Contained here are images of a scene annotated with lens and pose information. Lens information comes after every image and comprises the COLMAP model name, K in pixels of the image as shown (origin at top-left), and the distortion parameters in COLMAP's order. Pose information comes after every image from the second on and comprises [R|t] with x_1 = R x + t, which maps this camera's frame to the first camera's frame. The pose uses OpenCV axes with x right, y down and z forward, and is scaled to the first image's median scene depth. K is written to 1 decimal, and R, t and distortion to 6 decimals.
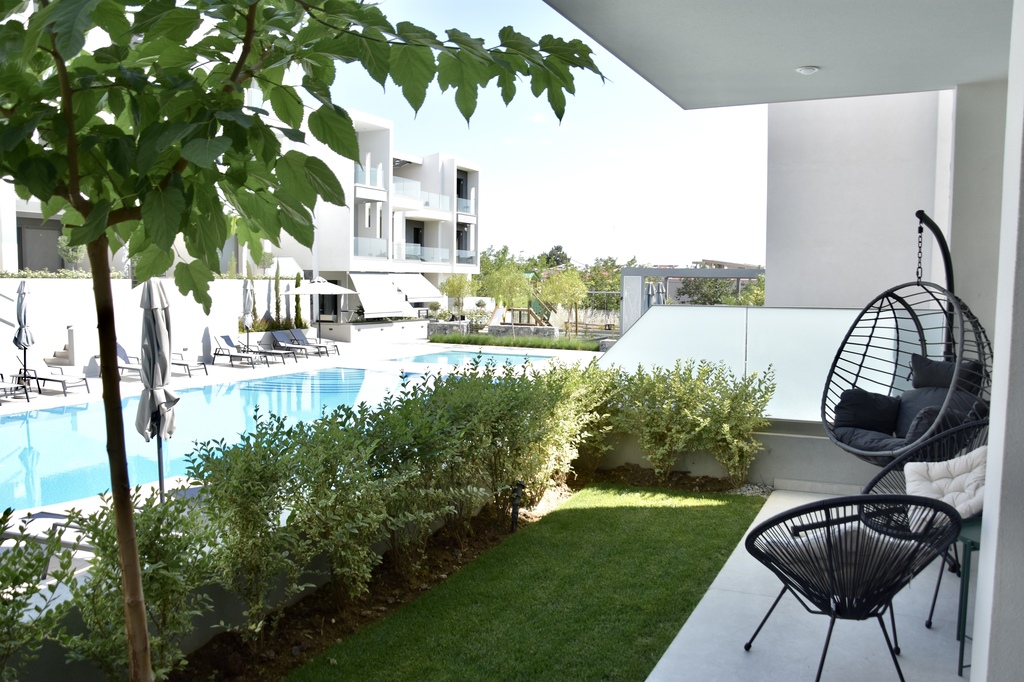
lens RADIAL K [[805.0, 0, 514.4], [0, 805.0, 347.2], [0, 0, 1]] dist [-0.147759, 0.120010]
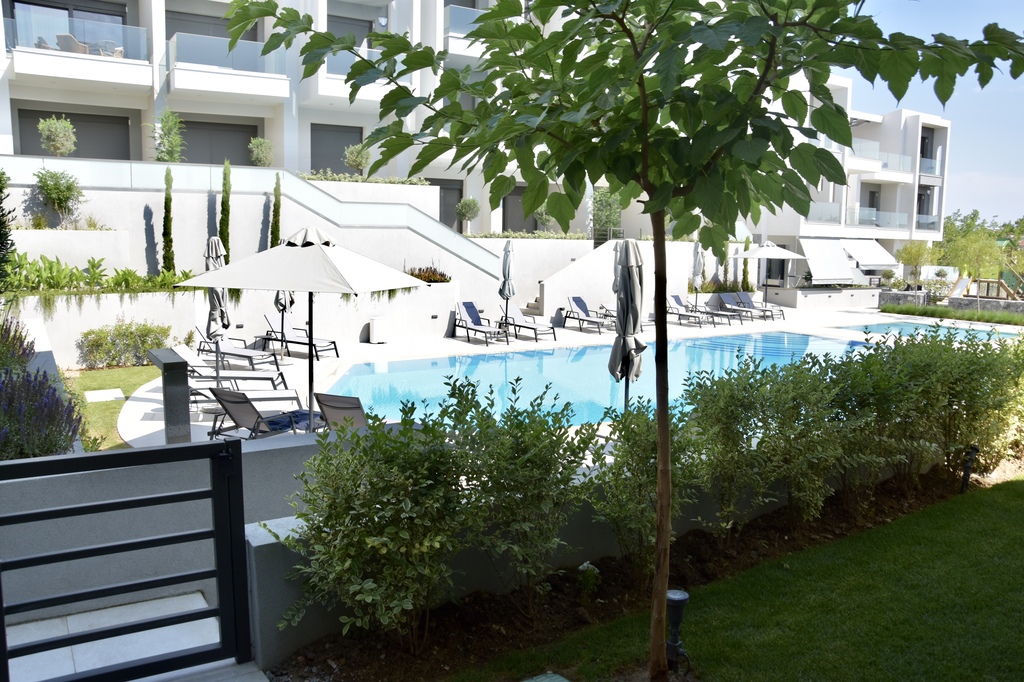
lens RADIAL K [[805.0, 0, 514.4], [0, 805.0, 347.2], [0, 0, 1]] dist [-0.147759, 0.120010]
pose [[0.856779, 0.070677, -0.510818, -0.000159], [-0.047503, 0.997169, 0.058293, 0.014750], [0.513491, -0.025679, 0.857710, -0.156413]]
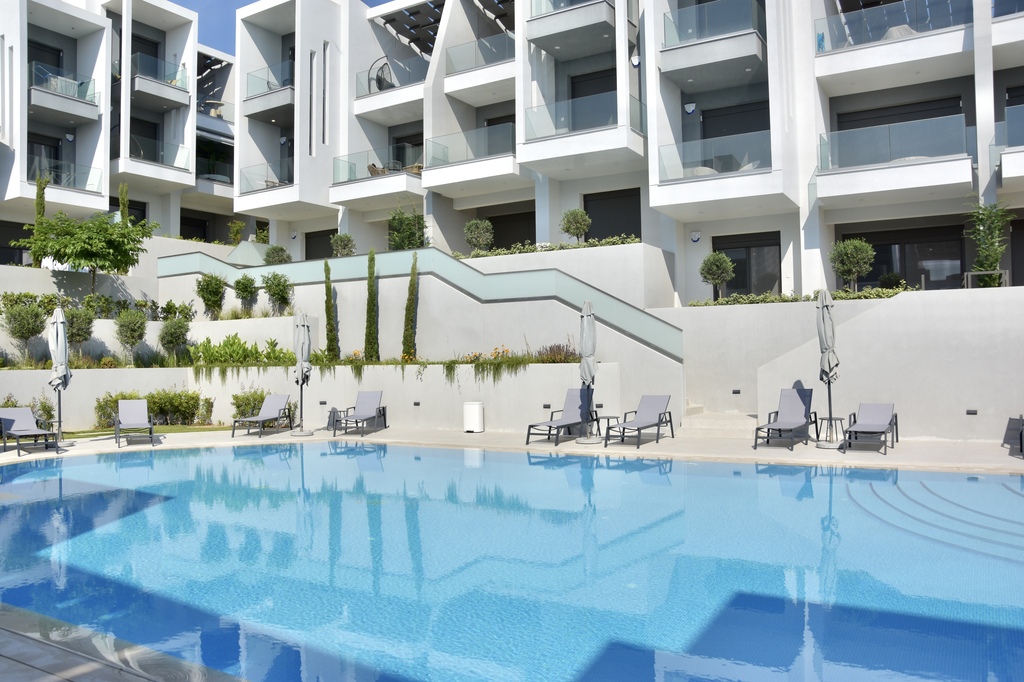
lens RADIAL K [[805.0, 0, 514.4], [0, 805.0, 347.2], [0, 0, 1]] dist [-0.147759, 0.120010]
pose [[-0.089291, -0.015241, -0.995889, 1.127125], [-0.072170, 0.997354, -0.008792, -0.134643], [0.993387, 0.071088, -0.090155, 4.549739]]
